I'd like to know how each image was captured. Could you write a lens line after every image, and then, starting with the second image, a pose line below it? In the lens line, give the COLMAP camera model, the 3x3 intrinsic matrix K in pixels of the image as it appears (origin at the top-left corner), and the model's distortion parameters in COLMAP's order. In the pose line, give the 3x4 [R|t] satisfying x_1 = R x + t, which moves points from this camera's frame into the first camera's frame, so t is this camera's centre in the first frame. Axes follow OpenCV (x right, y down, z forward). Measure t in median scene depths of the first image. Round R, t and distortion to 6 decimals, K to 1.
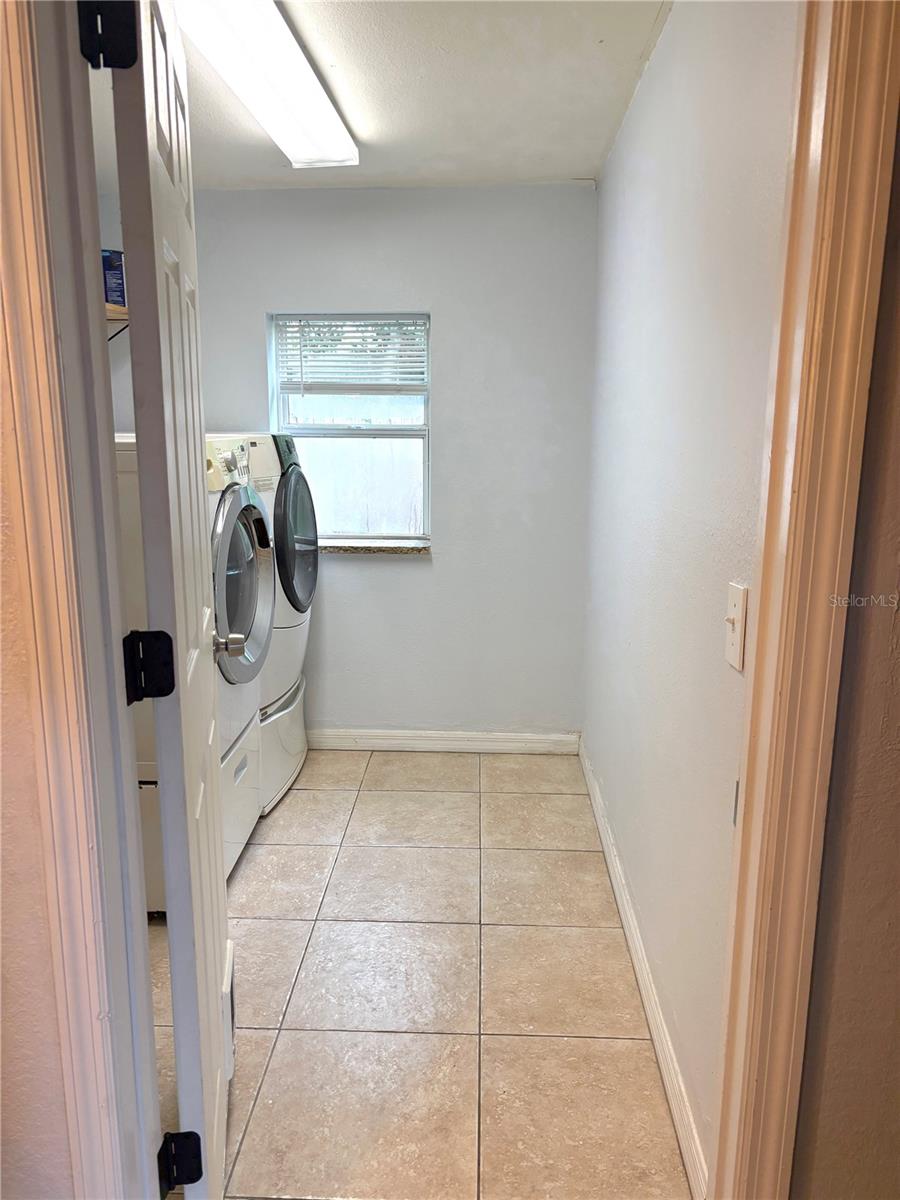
lens RADIAL K [[909.9, 0, 449.4], [0, 909.9, 600.5], [0, 0, 1]] dist [0.056153, -0.060779]
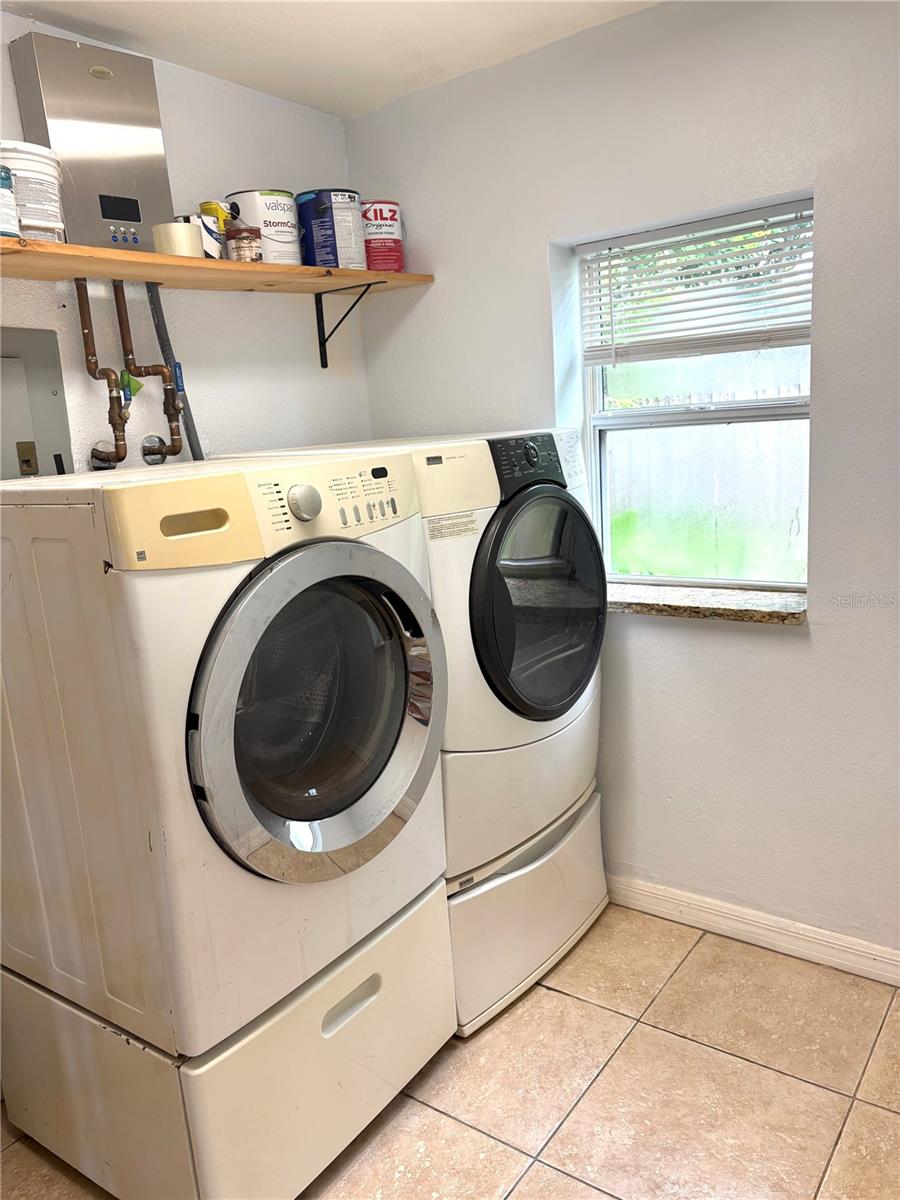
lens RADIAL K [[909.9, 0, 451.2], [0, 909.9, 598.7], [0, 0, 1]] dist [0.056153, -0.060779]
pose [[0.825880, 0.048275, -0.561776, 0.117435], [-0.031285, 0.998717, 0.039830, -0.083751], [0.562978, -0.015319, 0.826330, 0.407277]]
